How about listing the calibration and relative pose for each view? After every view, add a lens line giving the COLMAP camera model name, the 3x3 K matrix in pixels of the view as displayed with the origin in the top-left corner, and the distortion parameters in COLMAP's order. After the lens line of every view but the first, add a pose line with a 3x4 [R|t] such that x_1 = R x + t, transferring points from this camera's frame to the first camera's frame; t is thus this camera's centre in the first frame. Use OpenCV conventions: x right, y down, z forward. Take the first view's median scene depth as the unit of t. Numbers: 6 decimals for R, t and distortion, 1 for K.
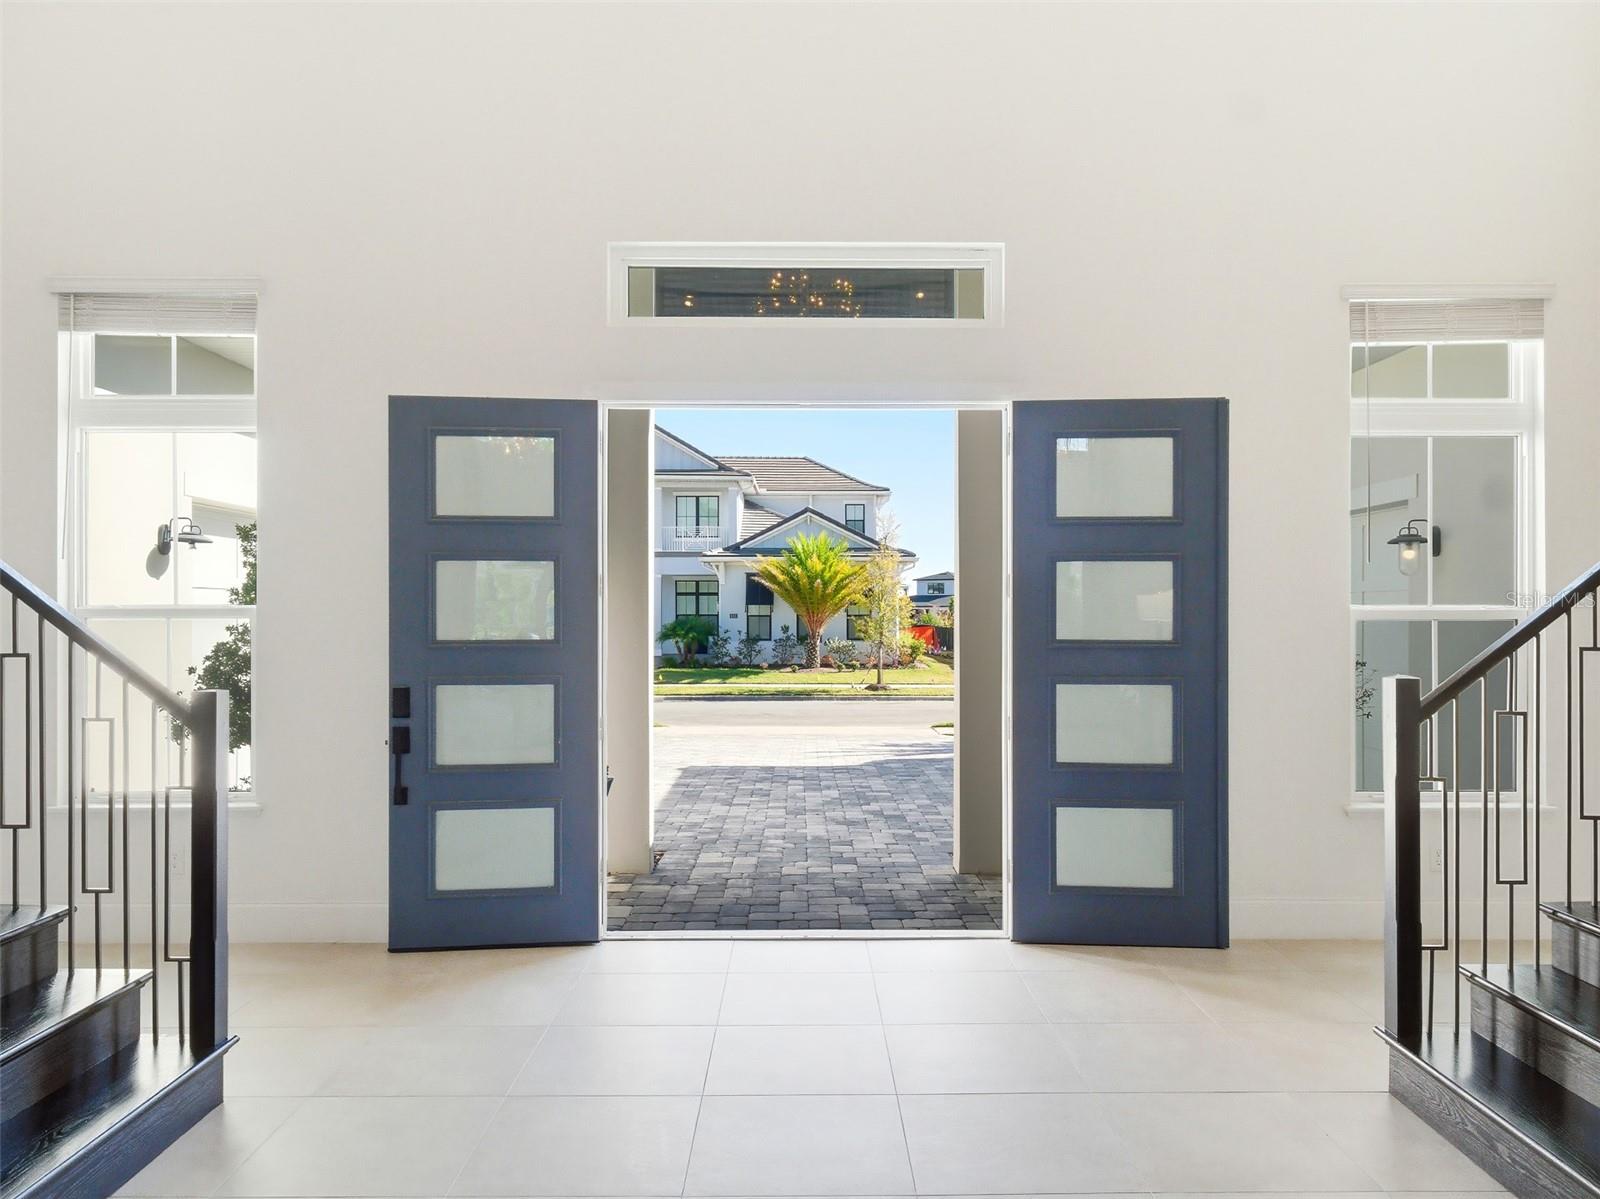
lens RADIAL K [[1119.1, 0, 801.0], [0, 1119.1, 606.0], [0, 0, 1]] dist [-0.000010, 0.000000]
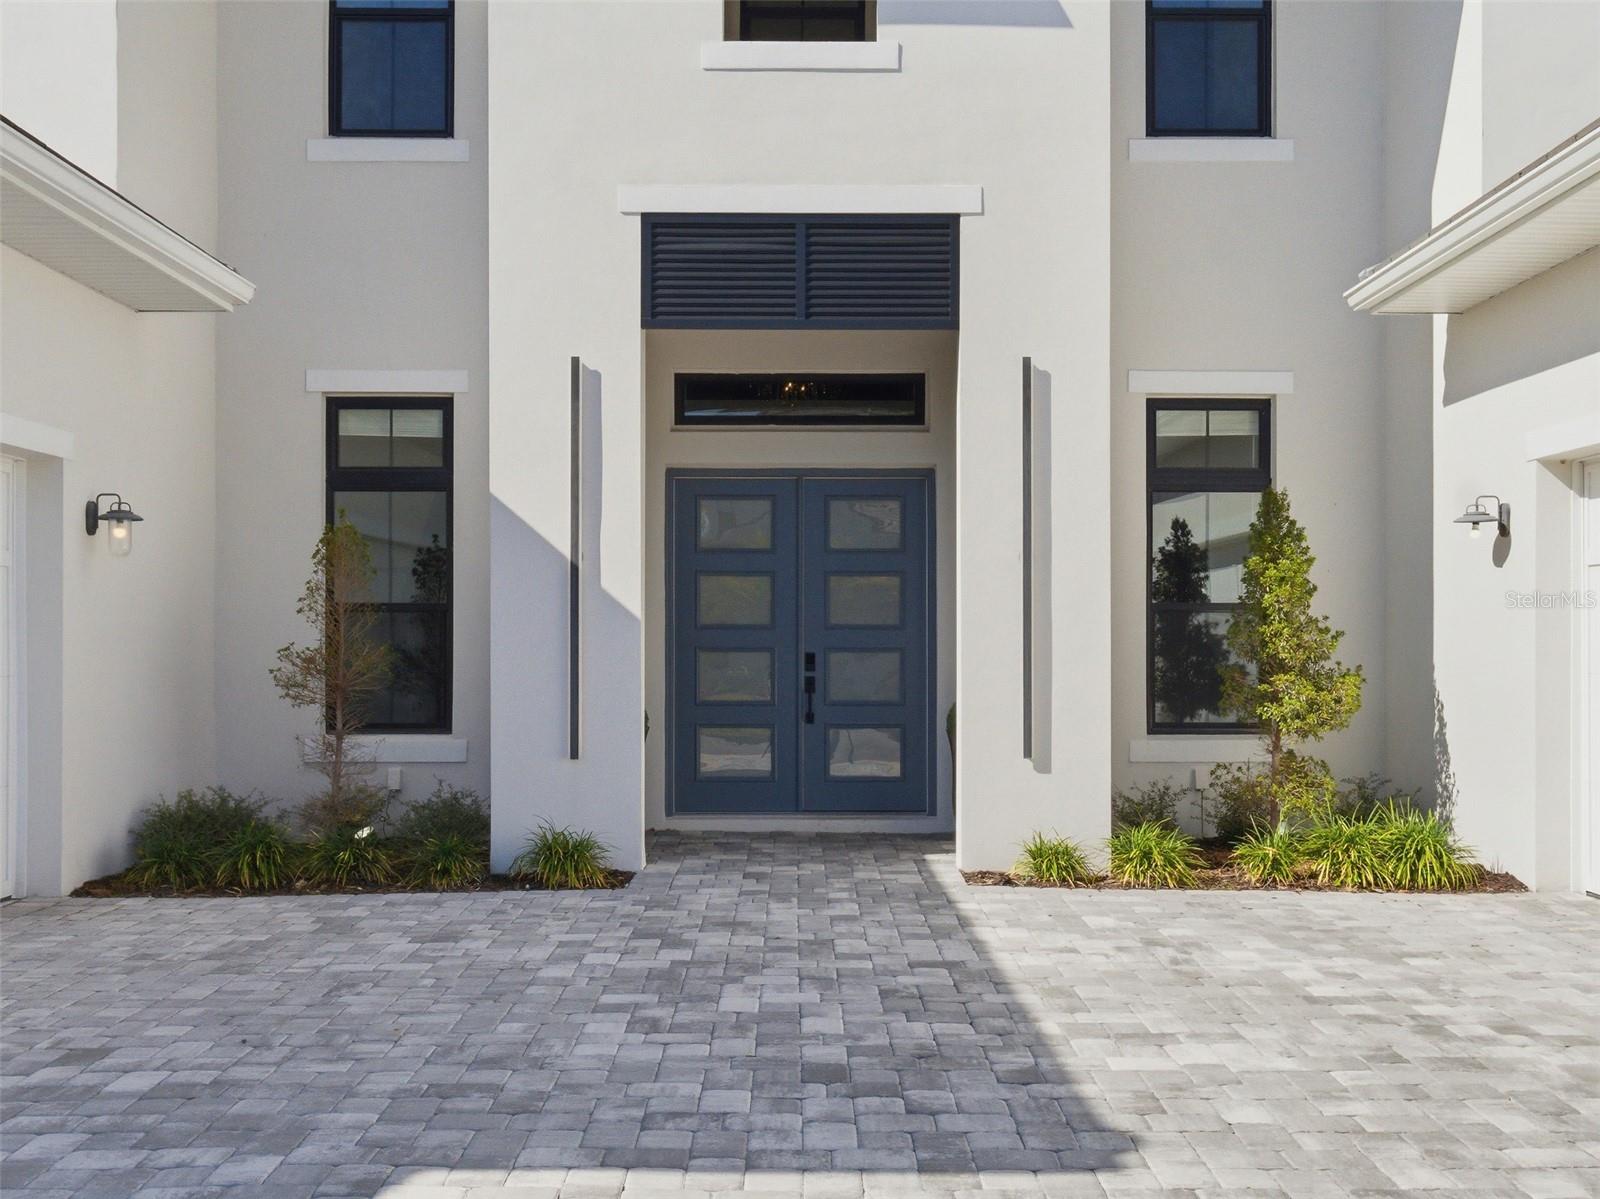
lens RADIAL K [[1677.6, 0, 801.0], [0, 1677.6, 603.1], [0, 0, 1]] dist [0.000051, 0.000000]
pose [[-0.999994, 0.001334, -0.003282, 0.006512], [0.001400, 0.999795, -0.020192, 0.034981], [0.003254, -0.020197, -0.999791, 2.131229]]
